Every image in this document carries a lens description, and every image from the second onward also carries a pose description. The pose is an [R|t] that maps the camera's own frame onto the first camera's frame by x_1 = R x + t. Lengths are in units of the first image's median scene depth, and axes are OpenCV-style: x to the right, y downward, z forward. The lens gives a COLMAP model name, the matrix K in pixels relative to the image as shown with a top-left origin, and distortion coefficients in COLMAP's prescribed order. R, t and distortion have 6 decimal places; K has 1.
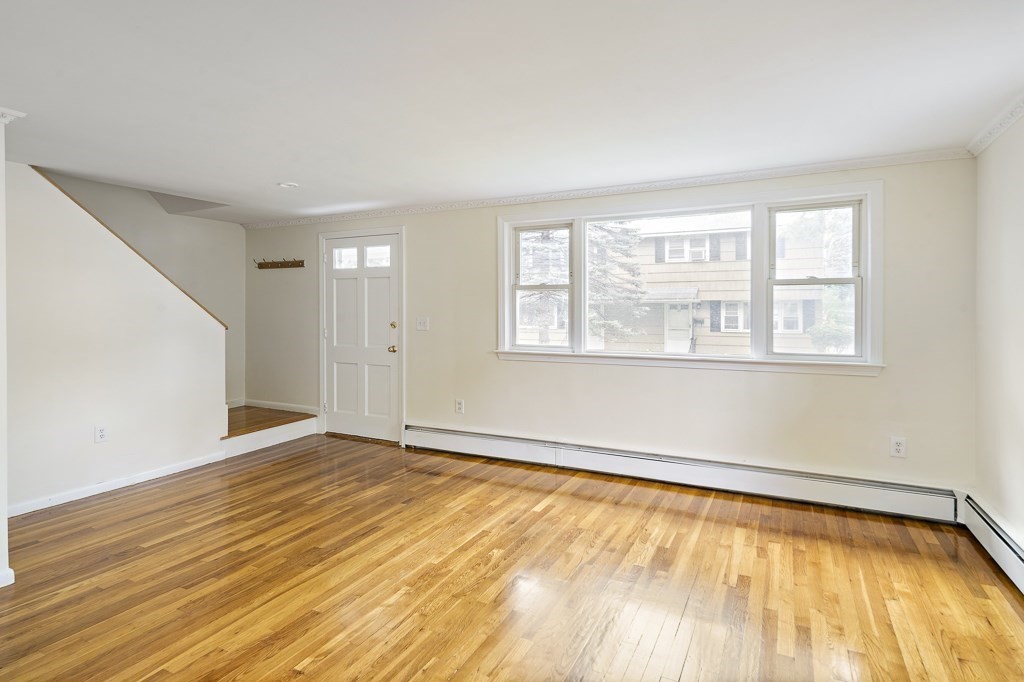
lens RADIAL K [[540.2, 0, 505.9], [0, 540.2, 314.2], [0, 0, 1]] dist [0.002135, 0.000374]
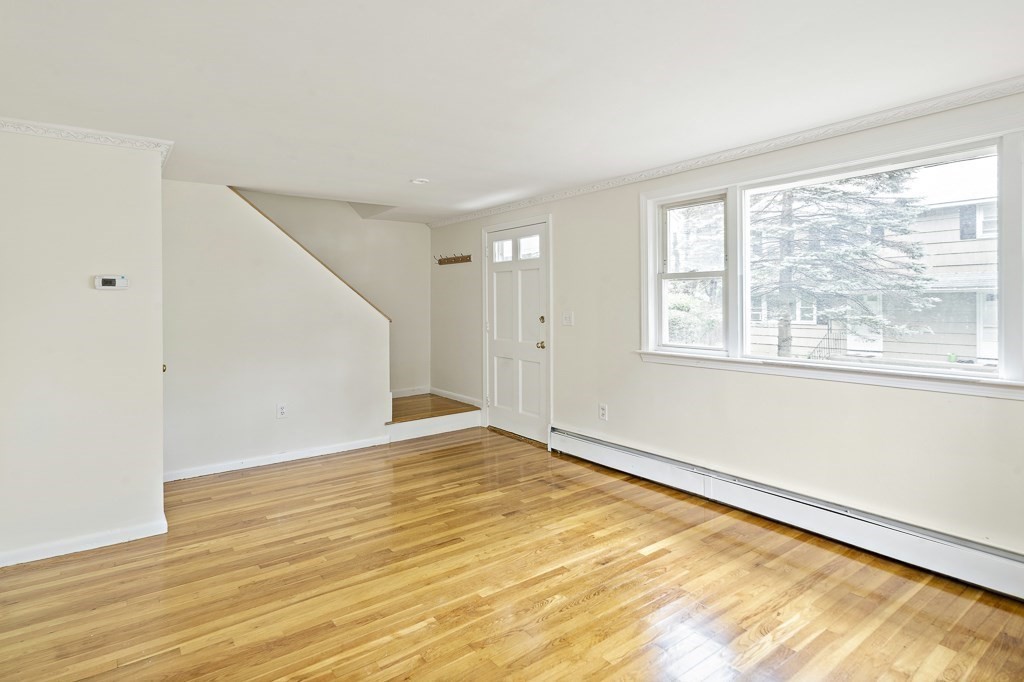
lens RADIAL K [[541.6, 0, 511.0], [0, 541.6, 304.4], [0, 0, 1]] dist [0.003681, -0.000546]
pose [[0.900197, -0.002369, -0.435477, 0.218056], [0.000472, 0.999990, -0.004462, -0.002963], [0.435483, 0.003811, 0.900189, 0.176260]]
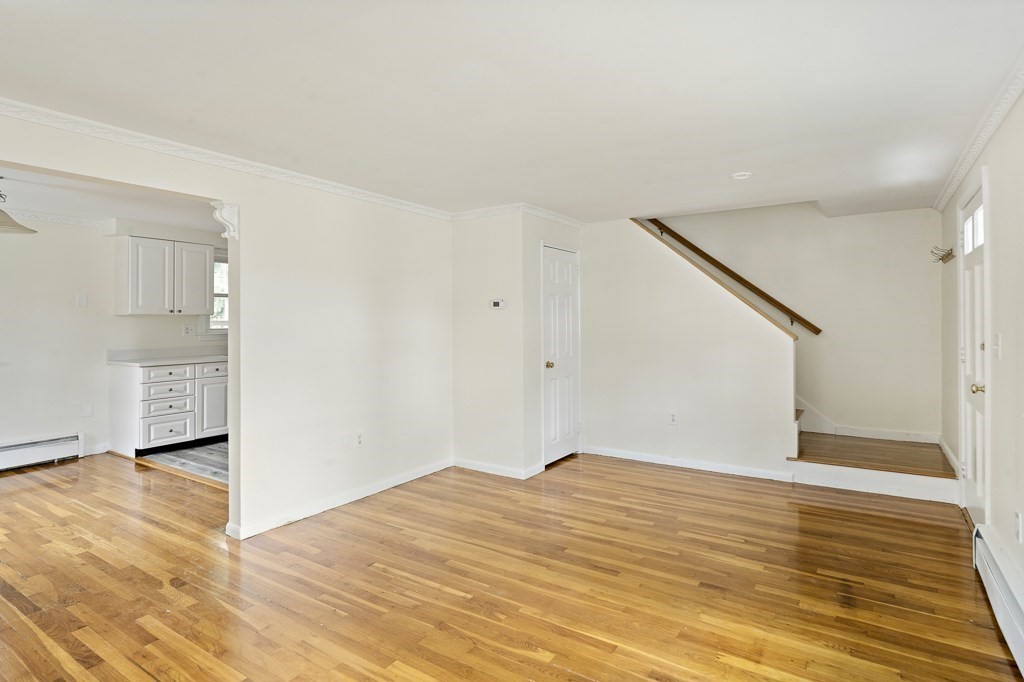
lens RADIAL K [[532.1, 0, 513.6], [0, 532.1, 318.1], [0, 0, 1]] dist [0.002525, -0.000154]
pose [[-0.090562, -0.001212, -0.995890, 0.542636], [-0.005720, 0.999983, -0.000697, -0.006774], [0.995874, 0.005634, -0.090567, 0.798731]]
